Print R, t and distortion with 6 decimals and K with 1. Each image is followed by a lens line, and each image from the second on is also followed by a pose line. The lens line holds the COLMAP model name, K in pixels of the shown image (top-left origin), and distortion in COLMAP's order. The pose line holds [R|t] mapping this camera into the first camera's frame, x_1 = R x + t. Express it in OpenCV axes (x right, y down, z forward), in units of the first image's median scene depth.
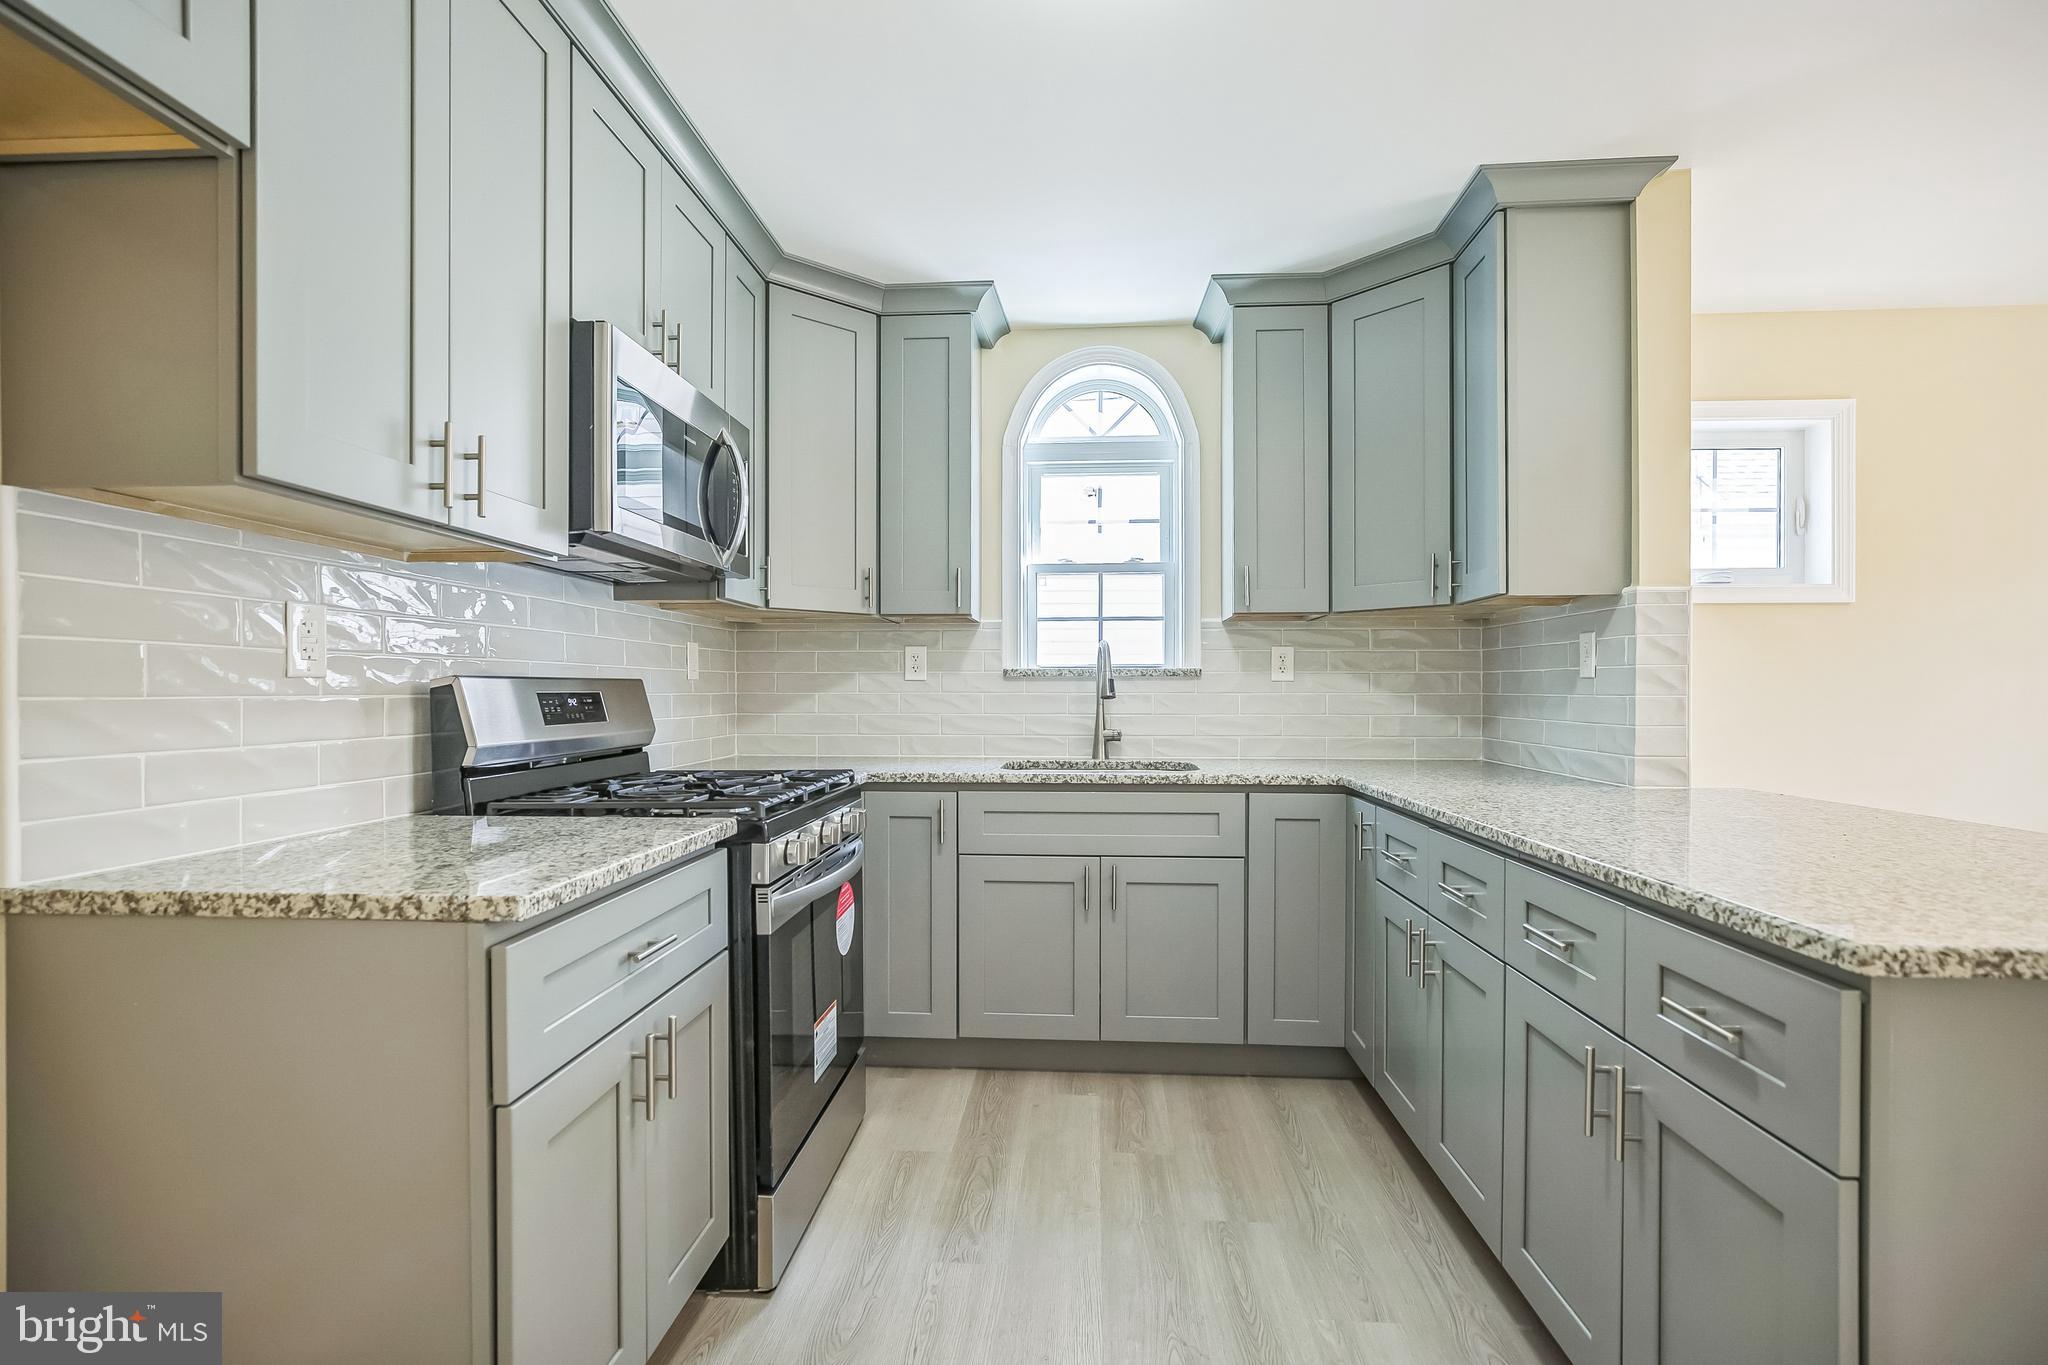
lens RADIAL K [[952.0, 0, 1035.6], [0, 952.0, 690.2], [0, 0, 1]] dist [-0.014979, -0.000056]
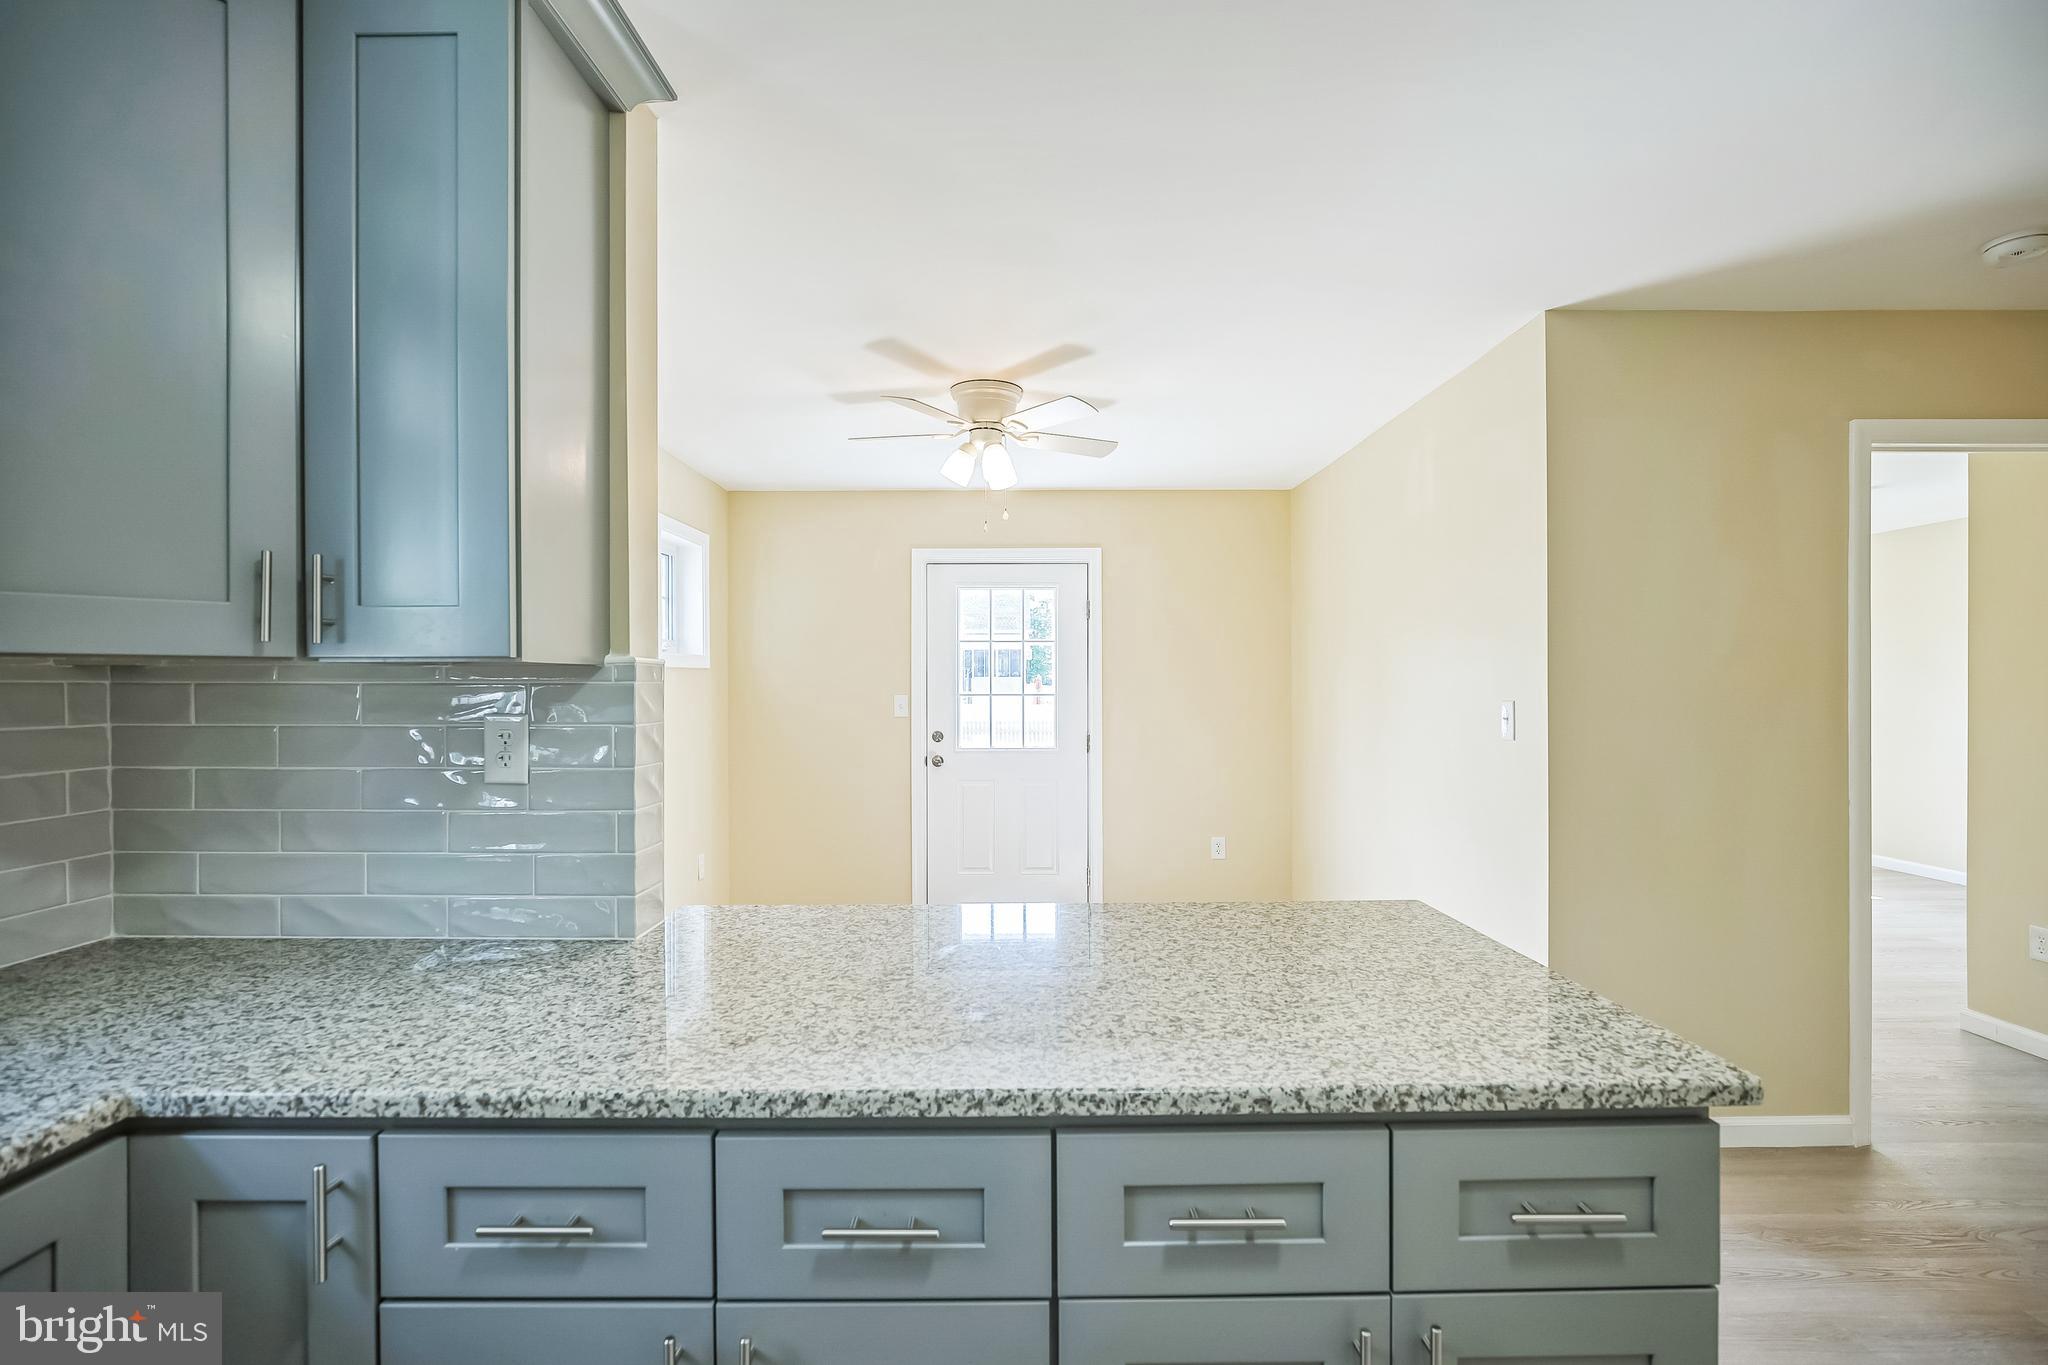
lens RADIAL K [[952.0, 0, 1023.8], [0, 952.0, 678.2], [0, 0, 1]] dist [-0.014979, -0.000056]
pose [[-0.068868, 0.014436, 0.997521, -0.103998], [0.000046, 0.999895, -0.014467, -0.091589], [-0.997626, -0.000950, -0.068861, 0.848468]]
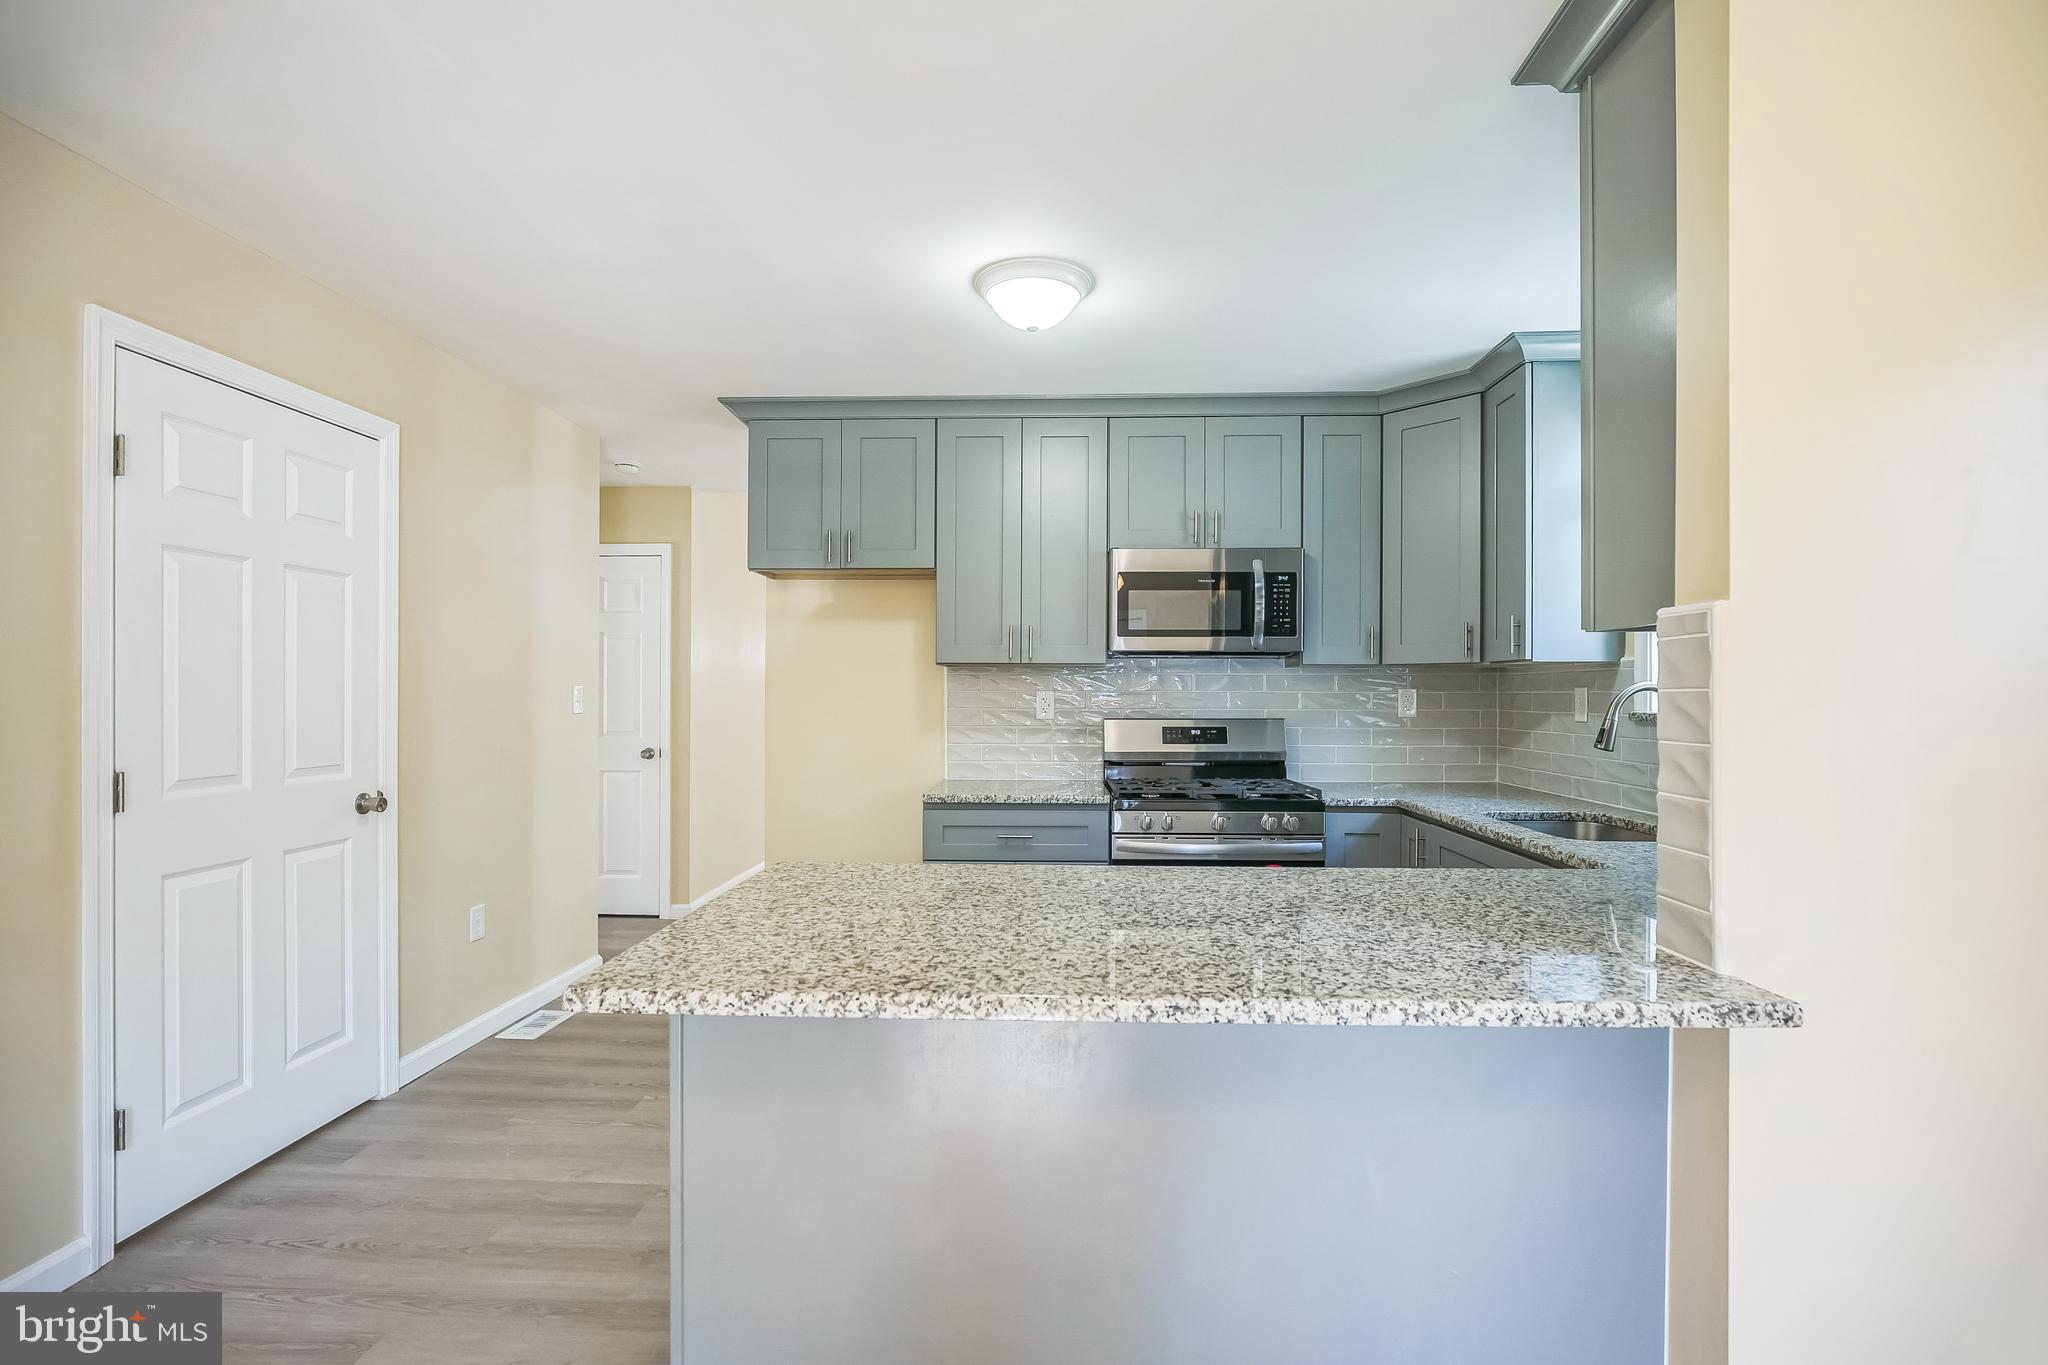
lens RADIAL K [[952.0, 0, 1013.6], [0, 952.0, 701.3], [0, 0, 1]] dist [-0.014979, -0.000056]
pose [[0.003779, 0.007571, -0.999964, 1.433025], [-0.000753, 0.999971, 0.007568, -0.064655], [0.999993, 0.000724, 0.003785, 0.681821]]
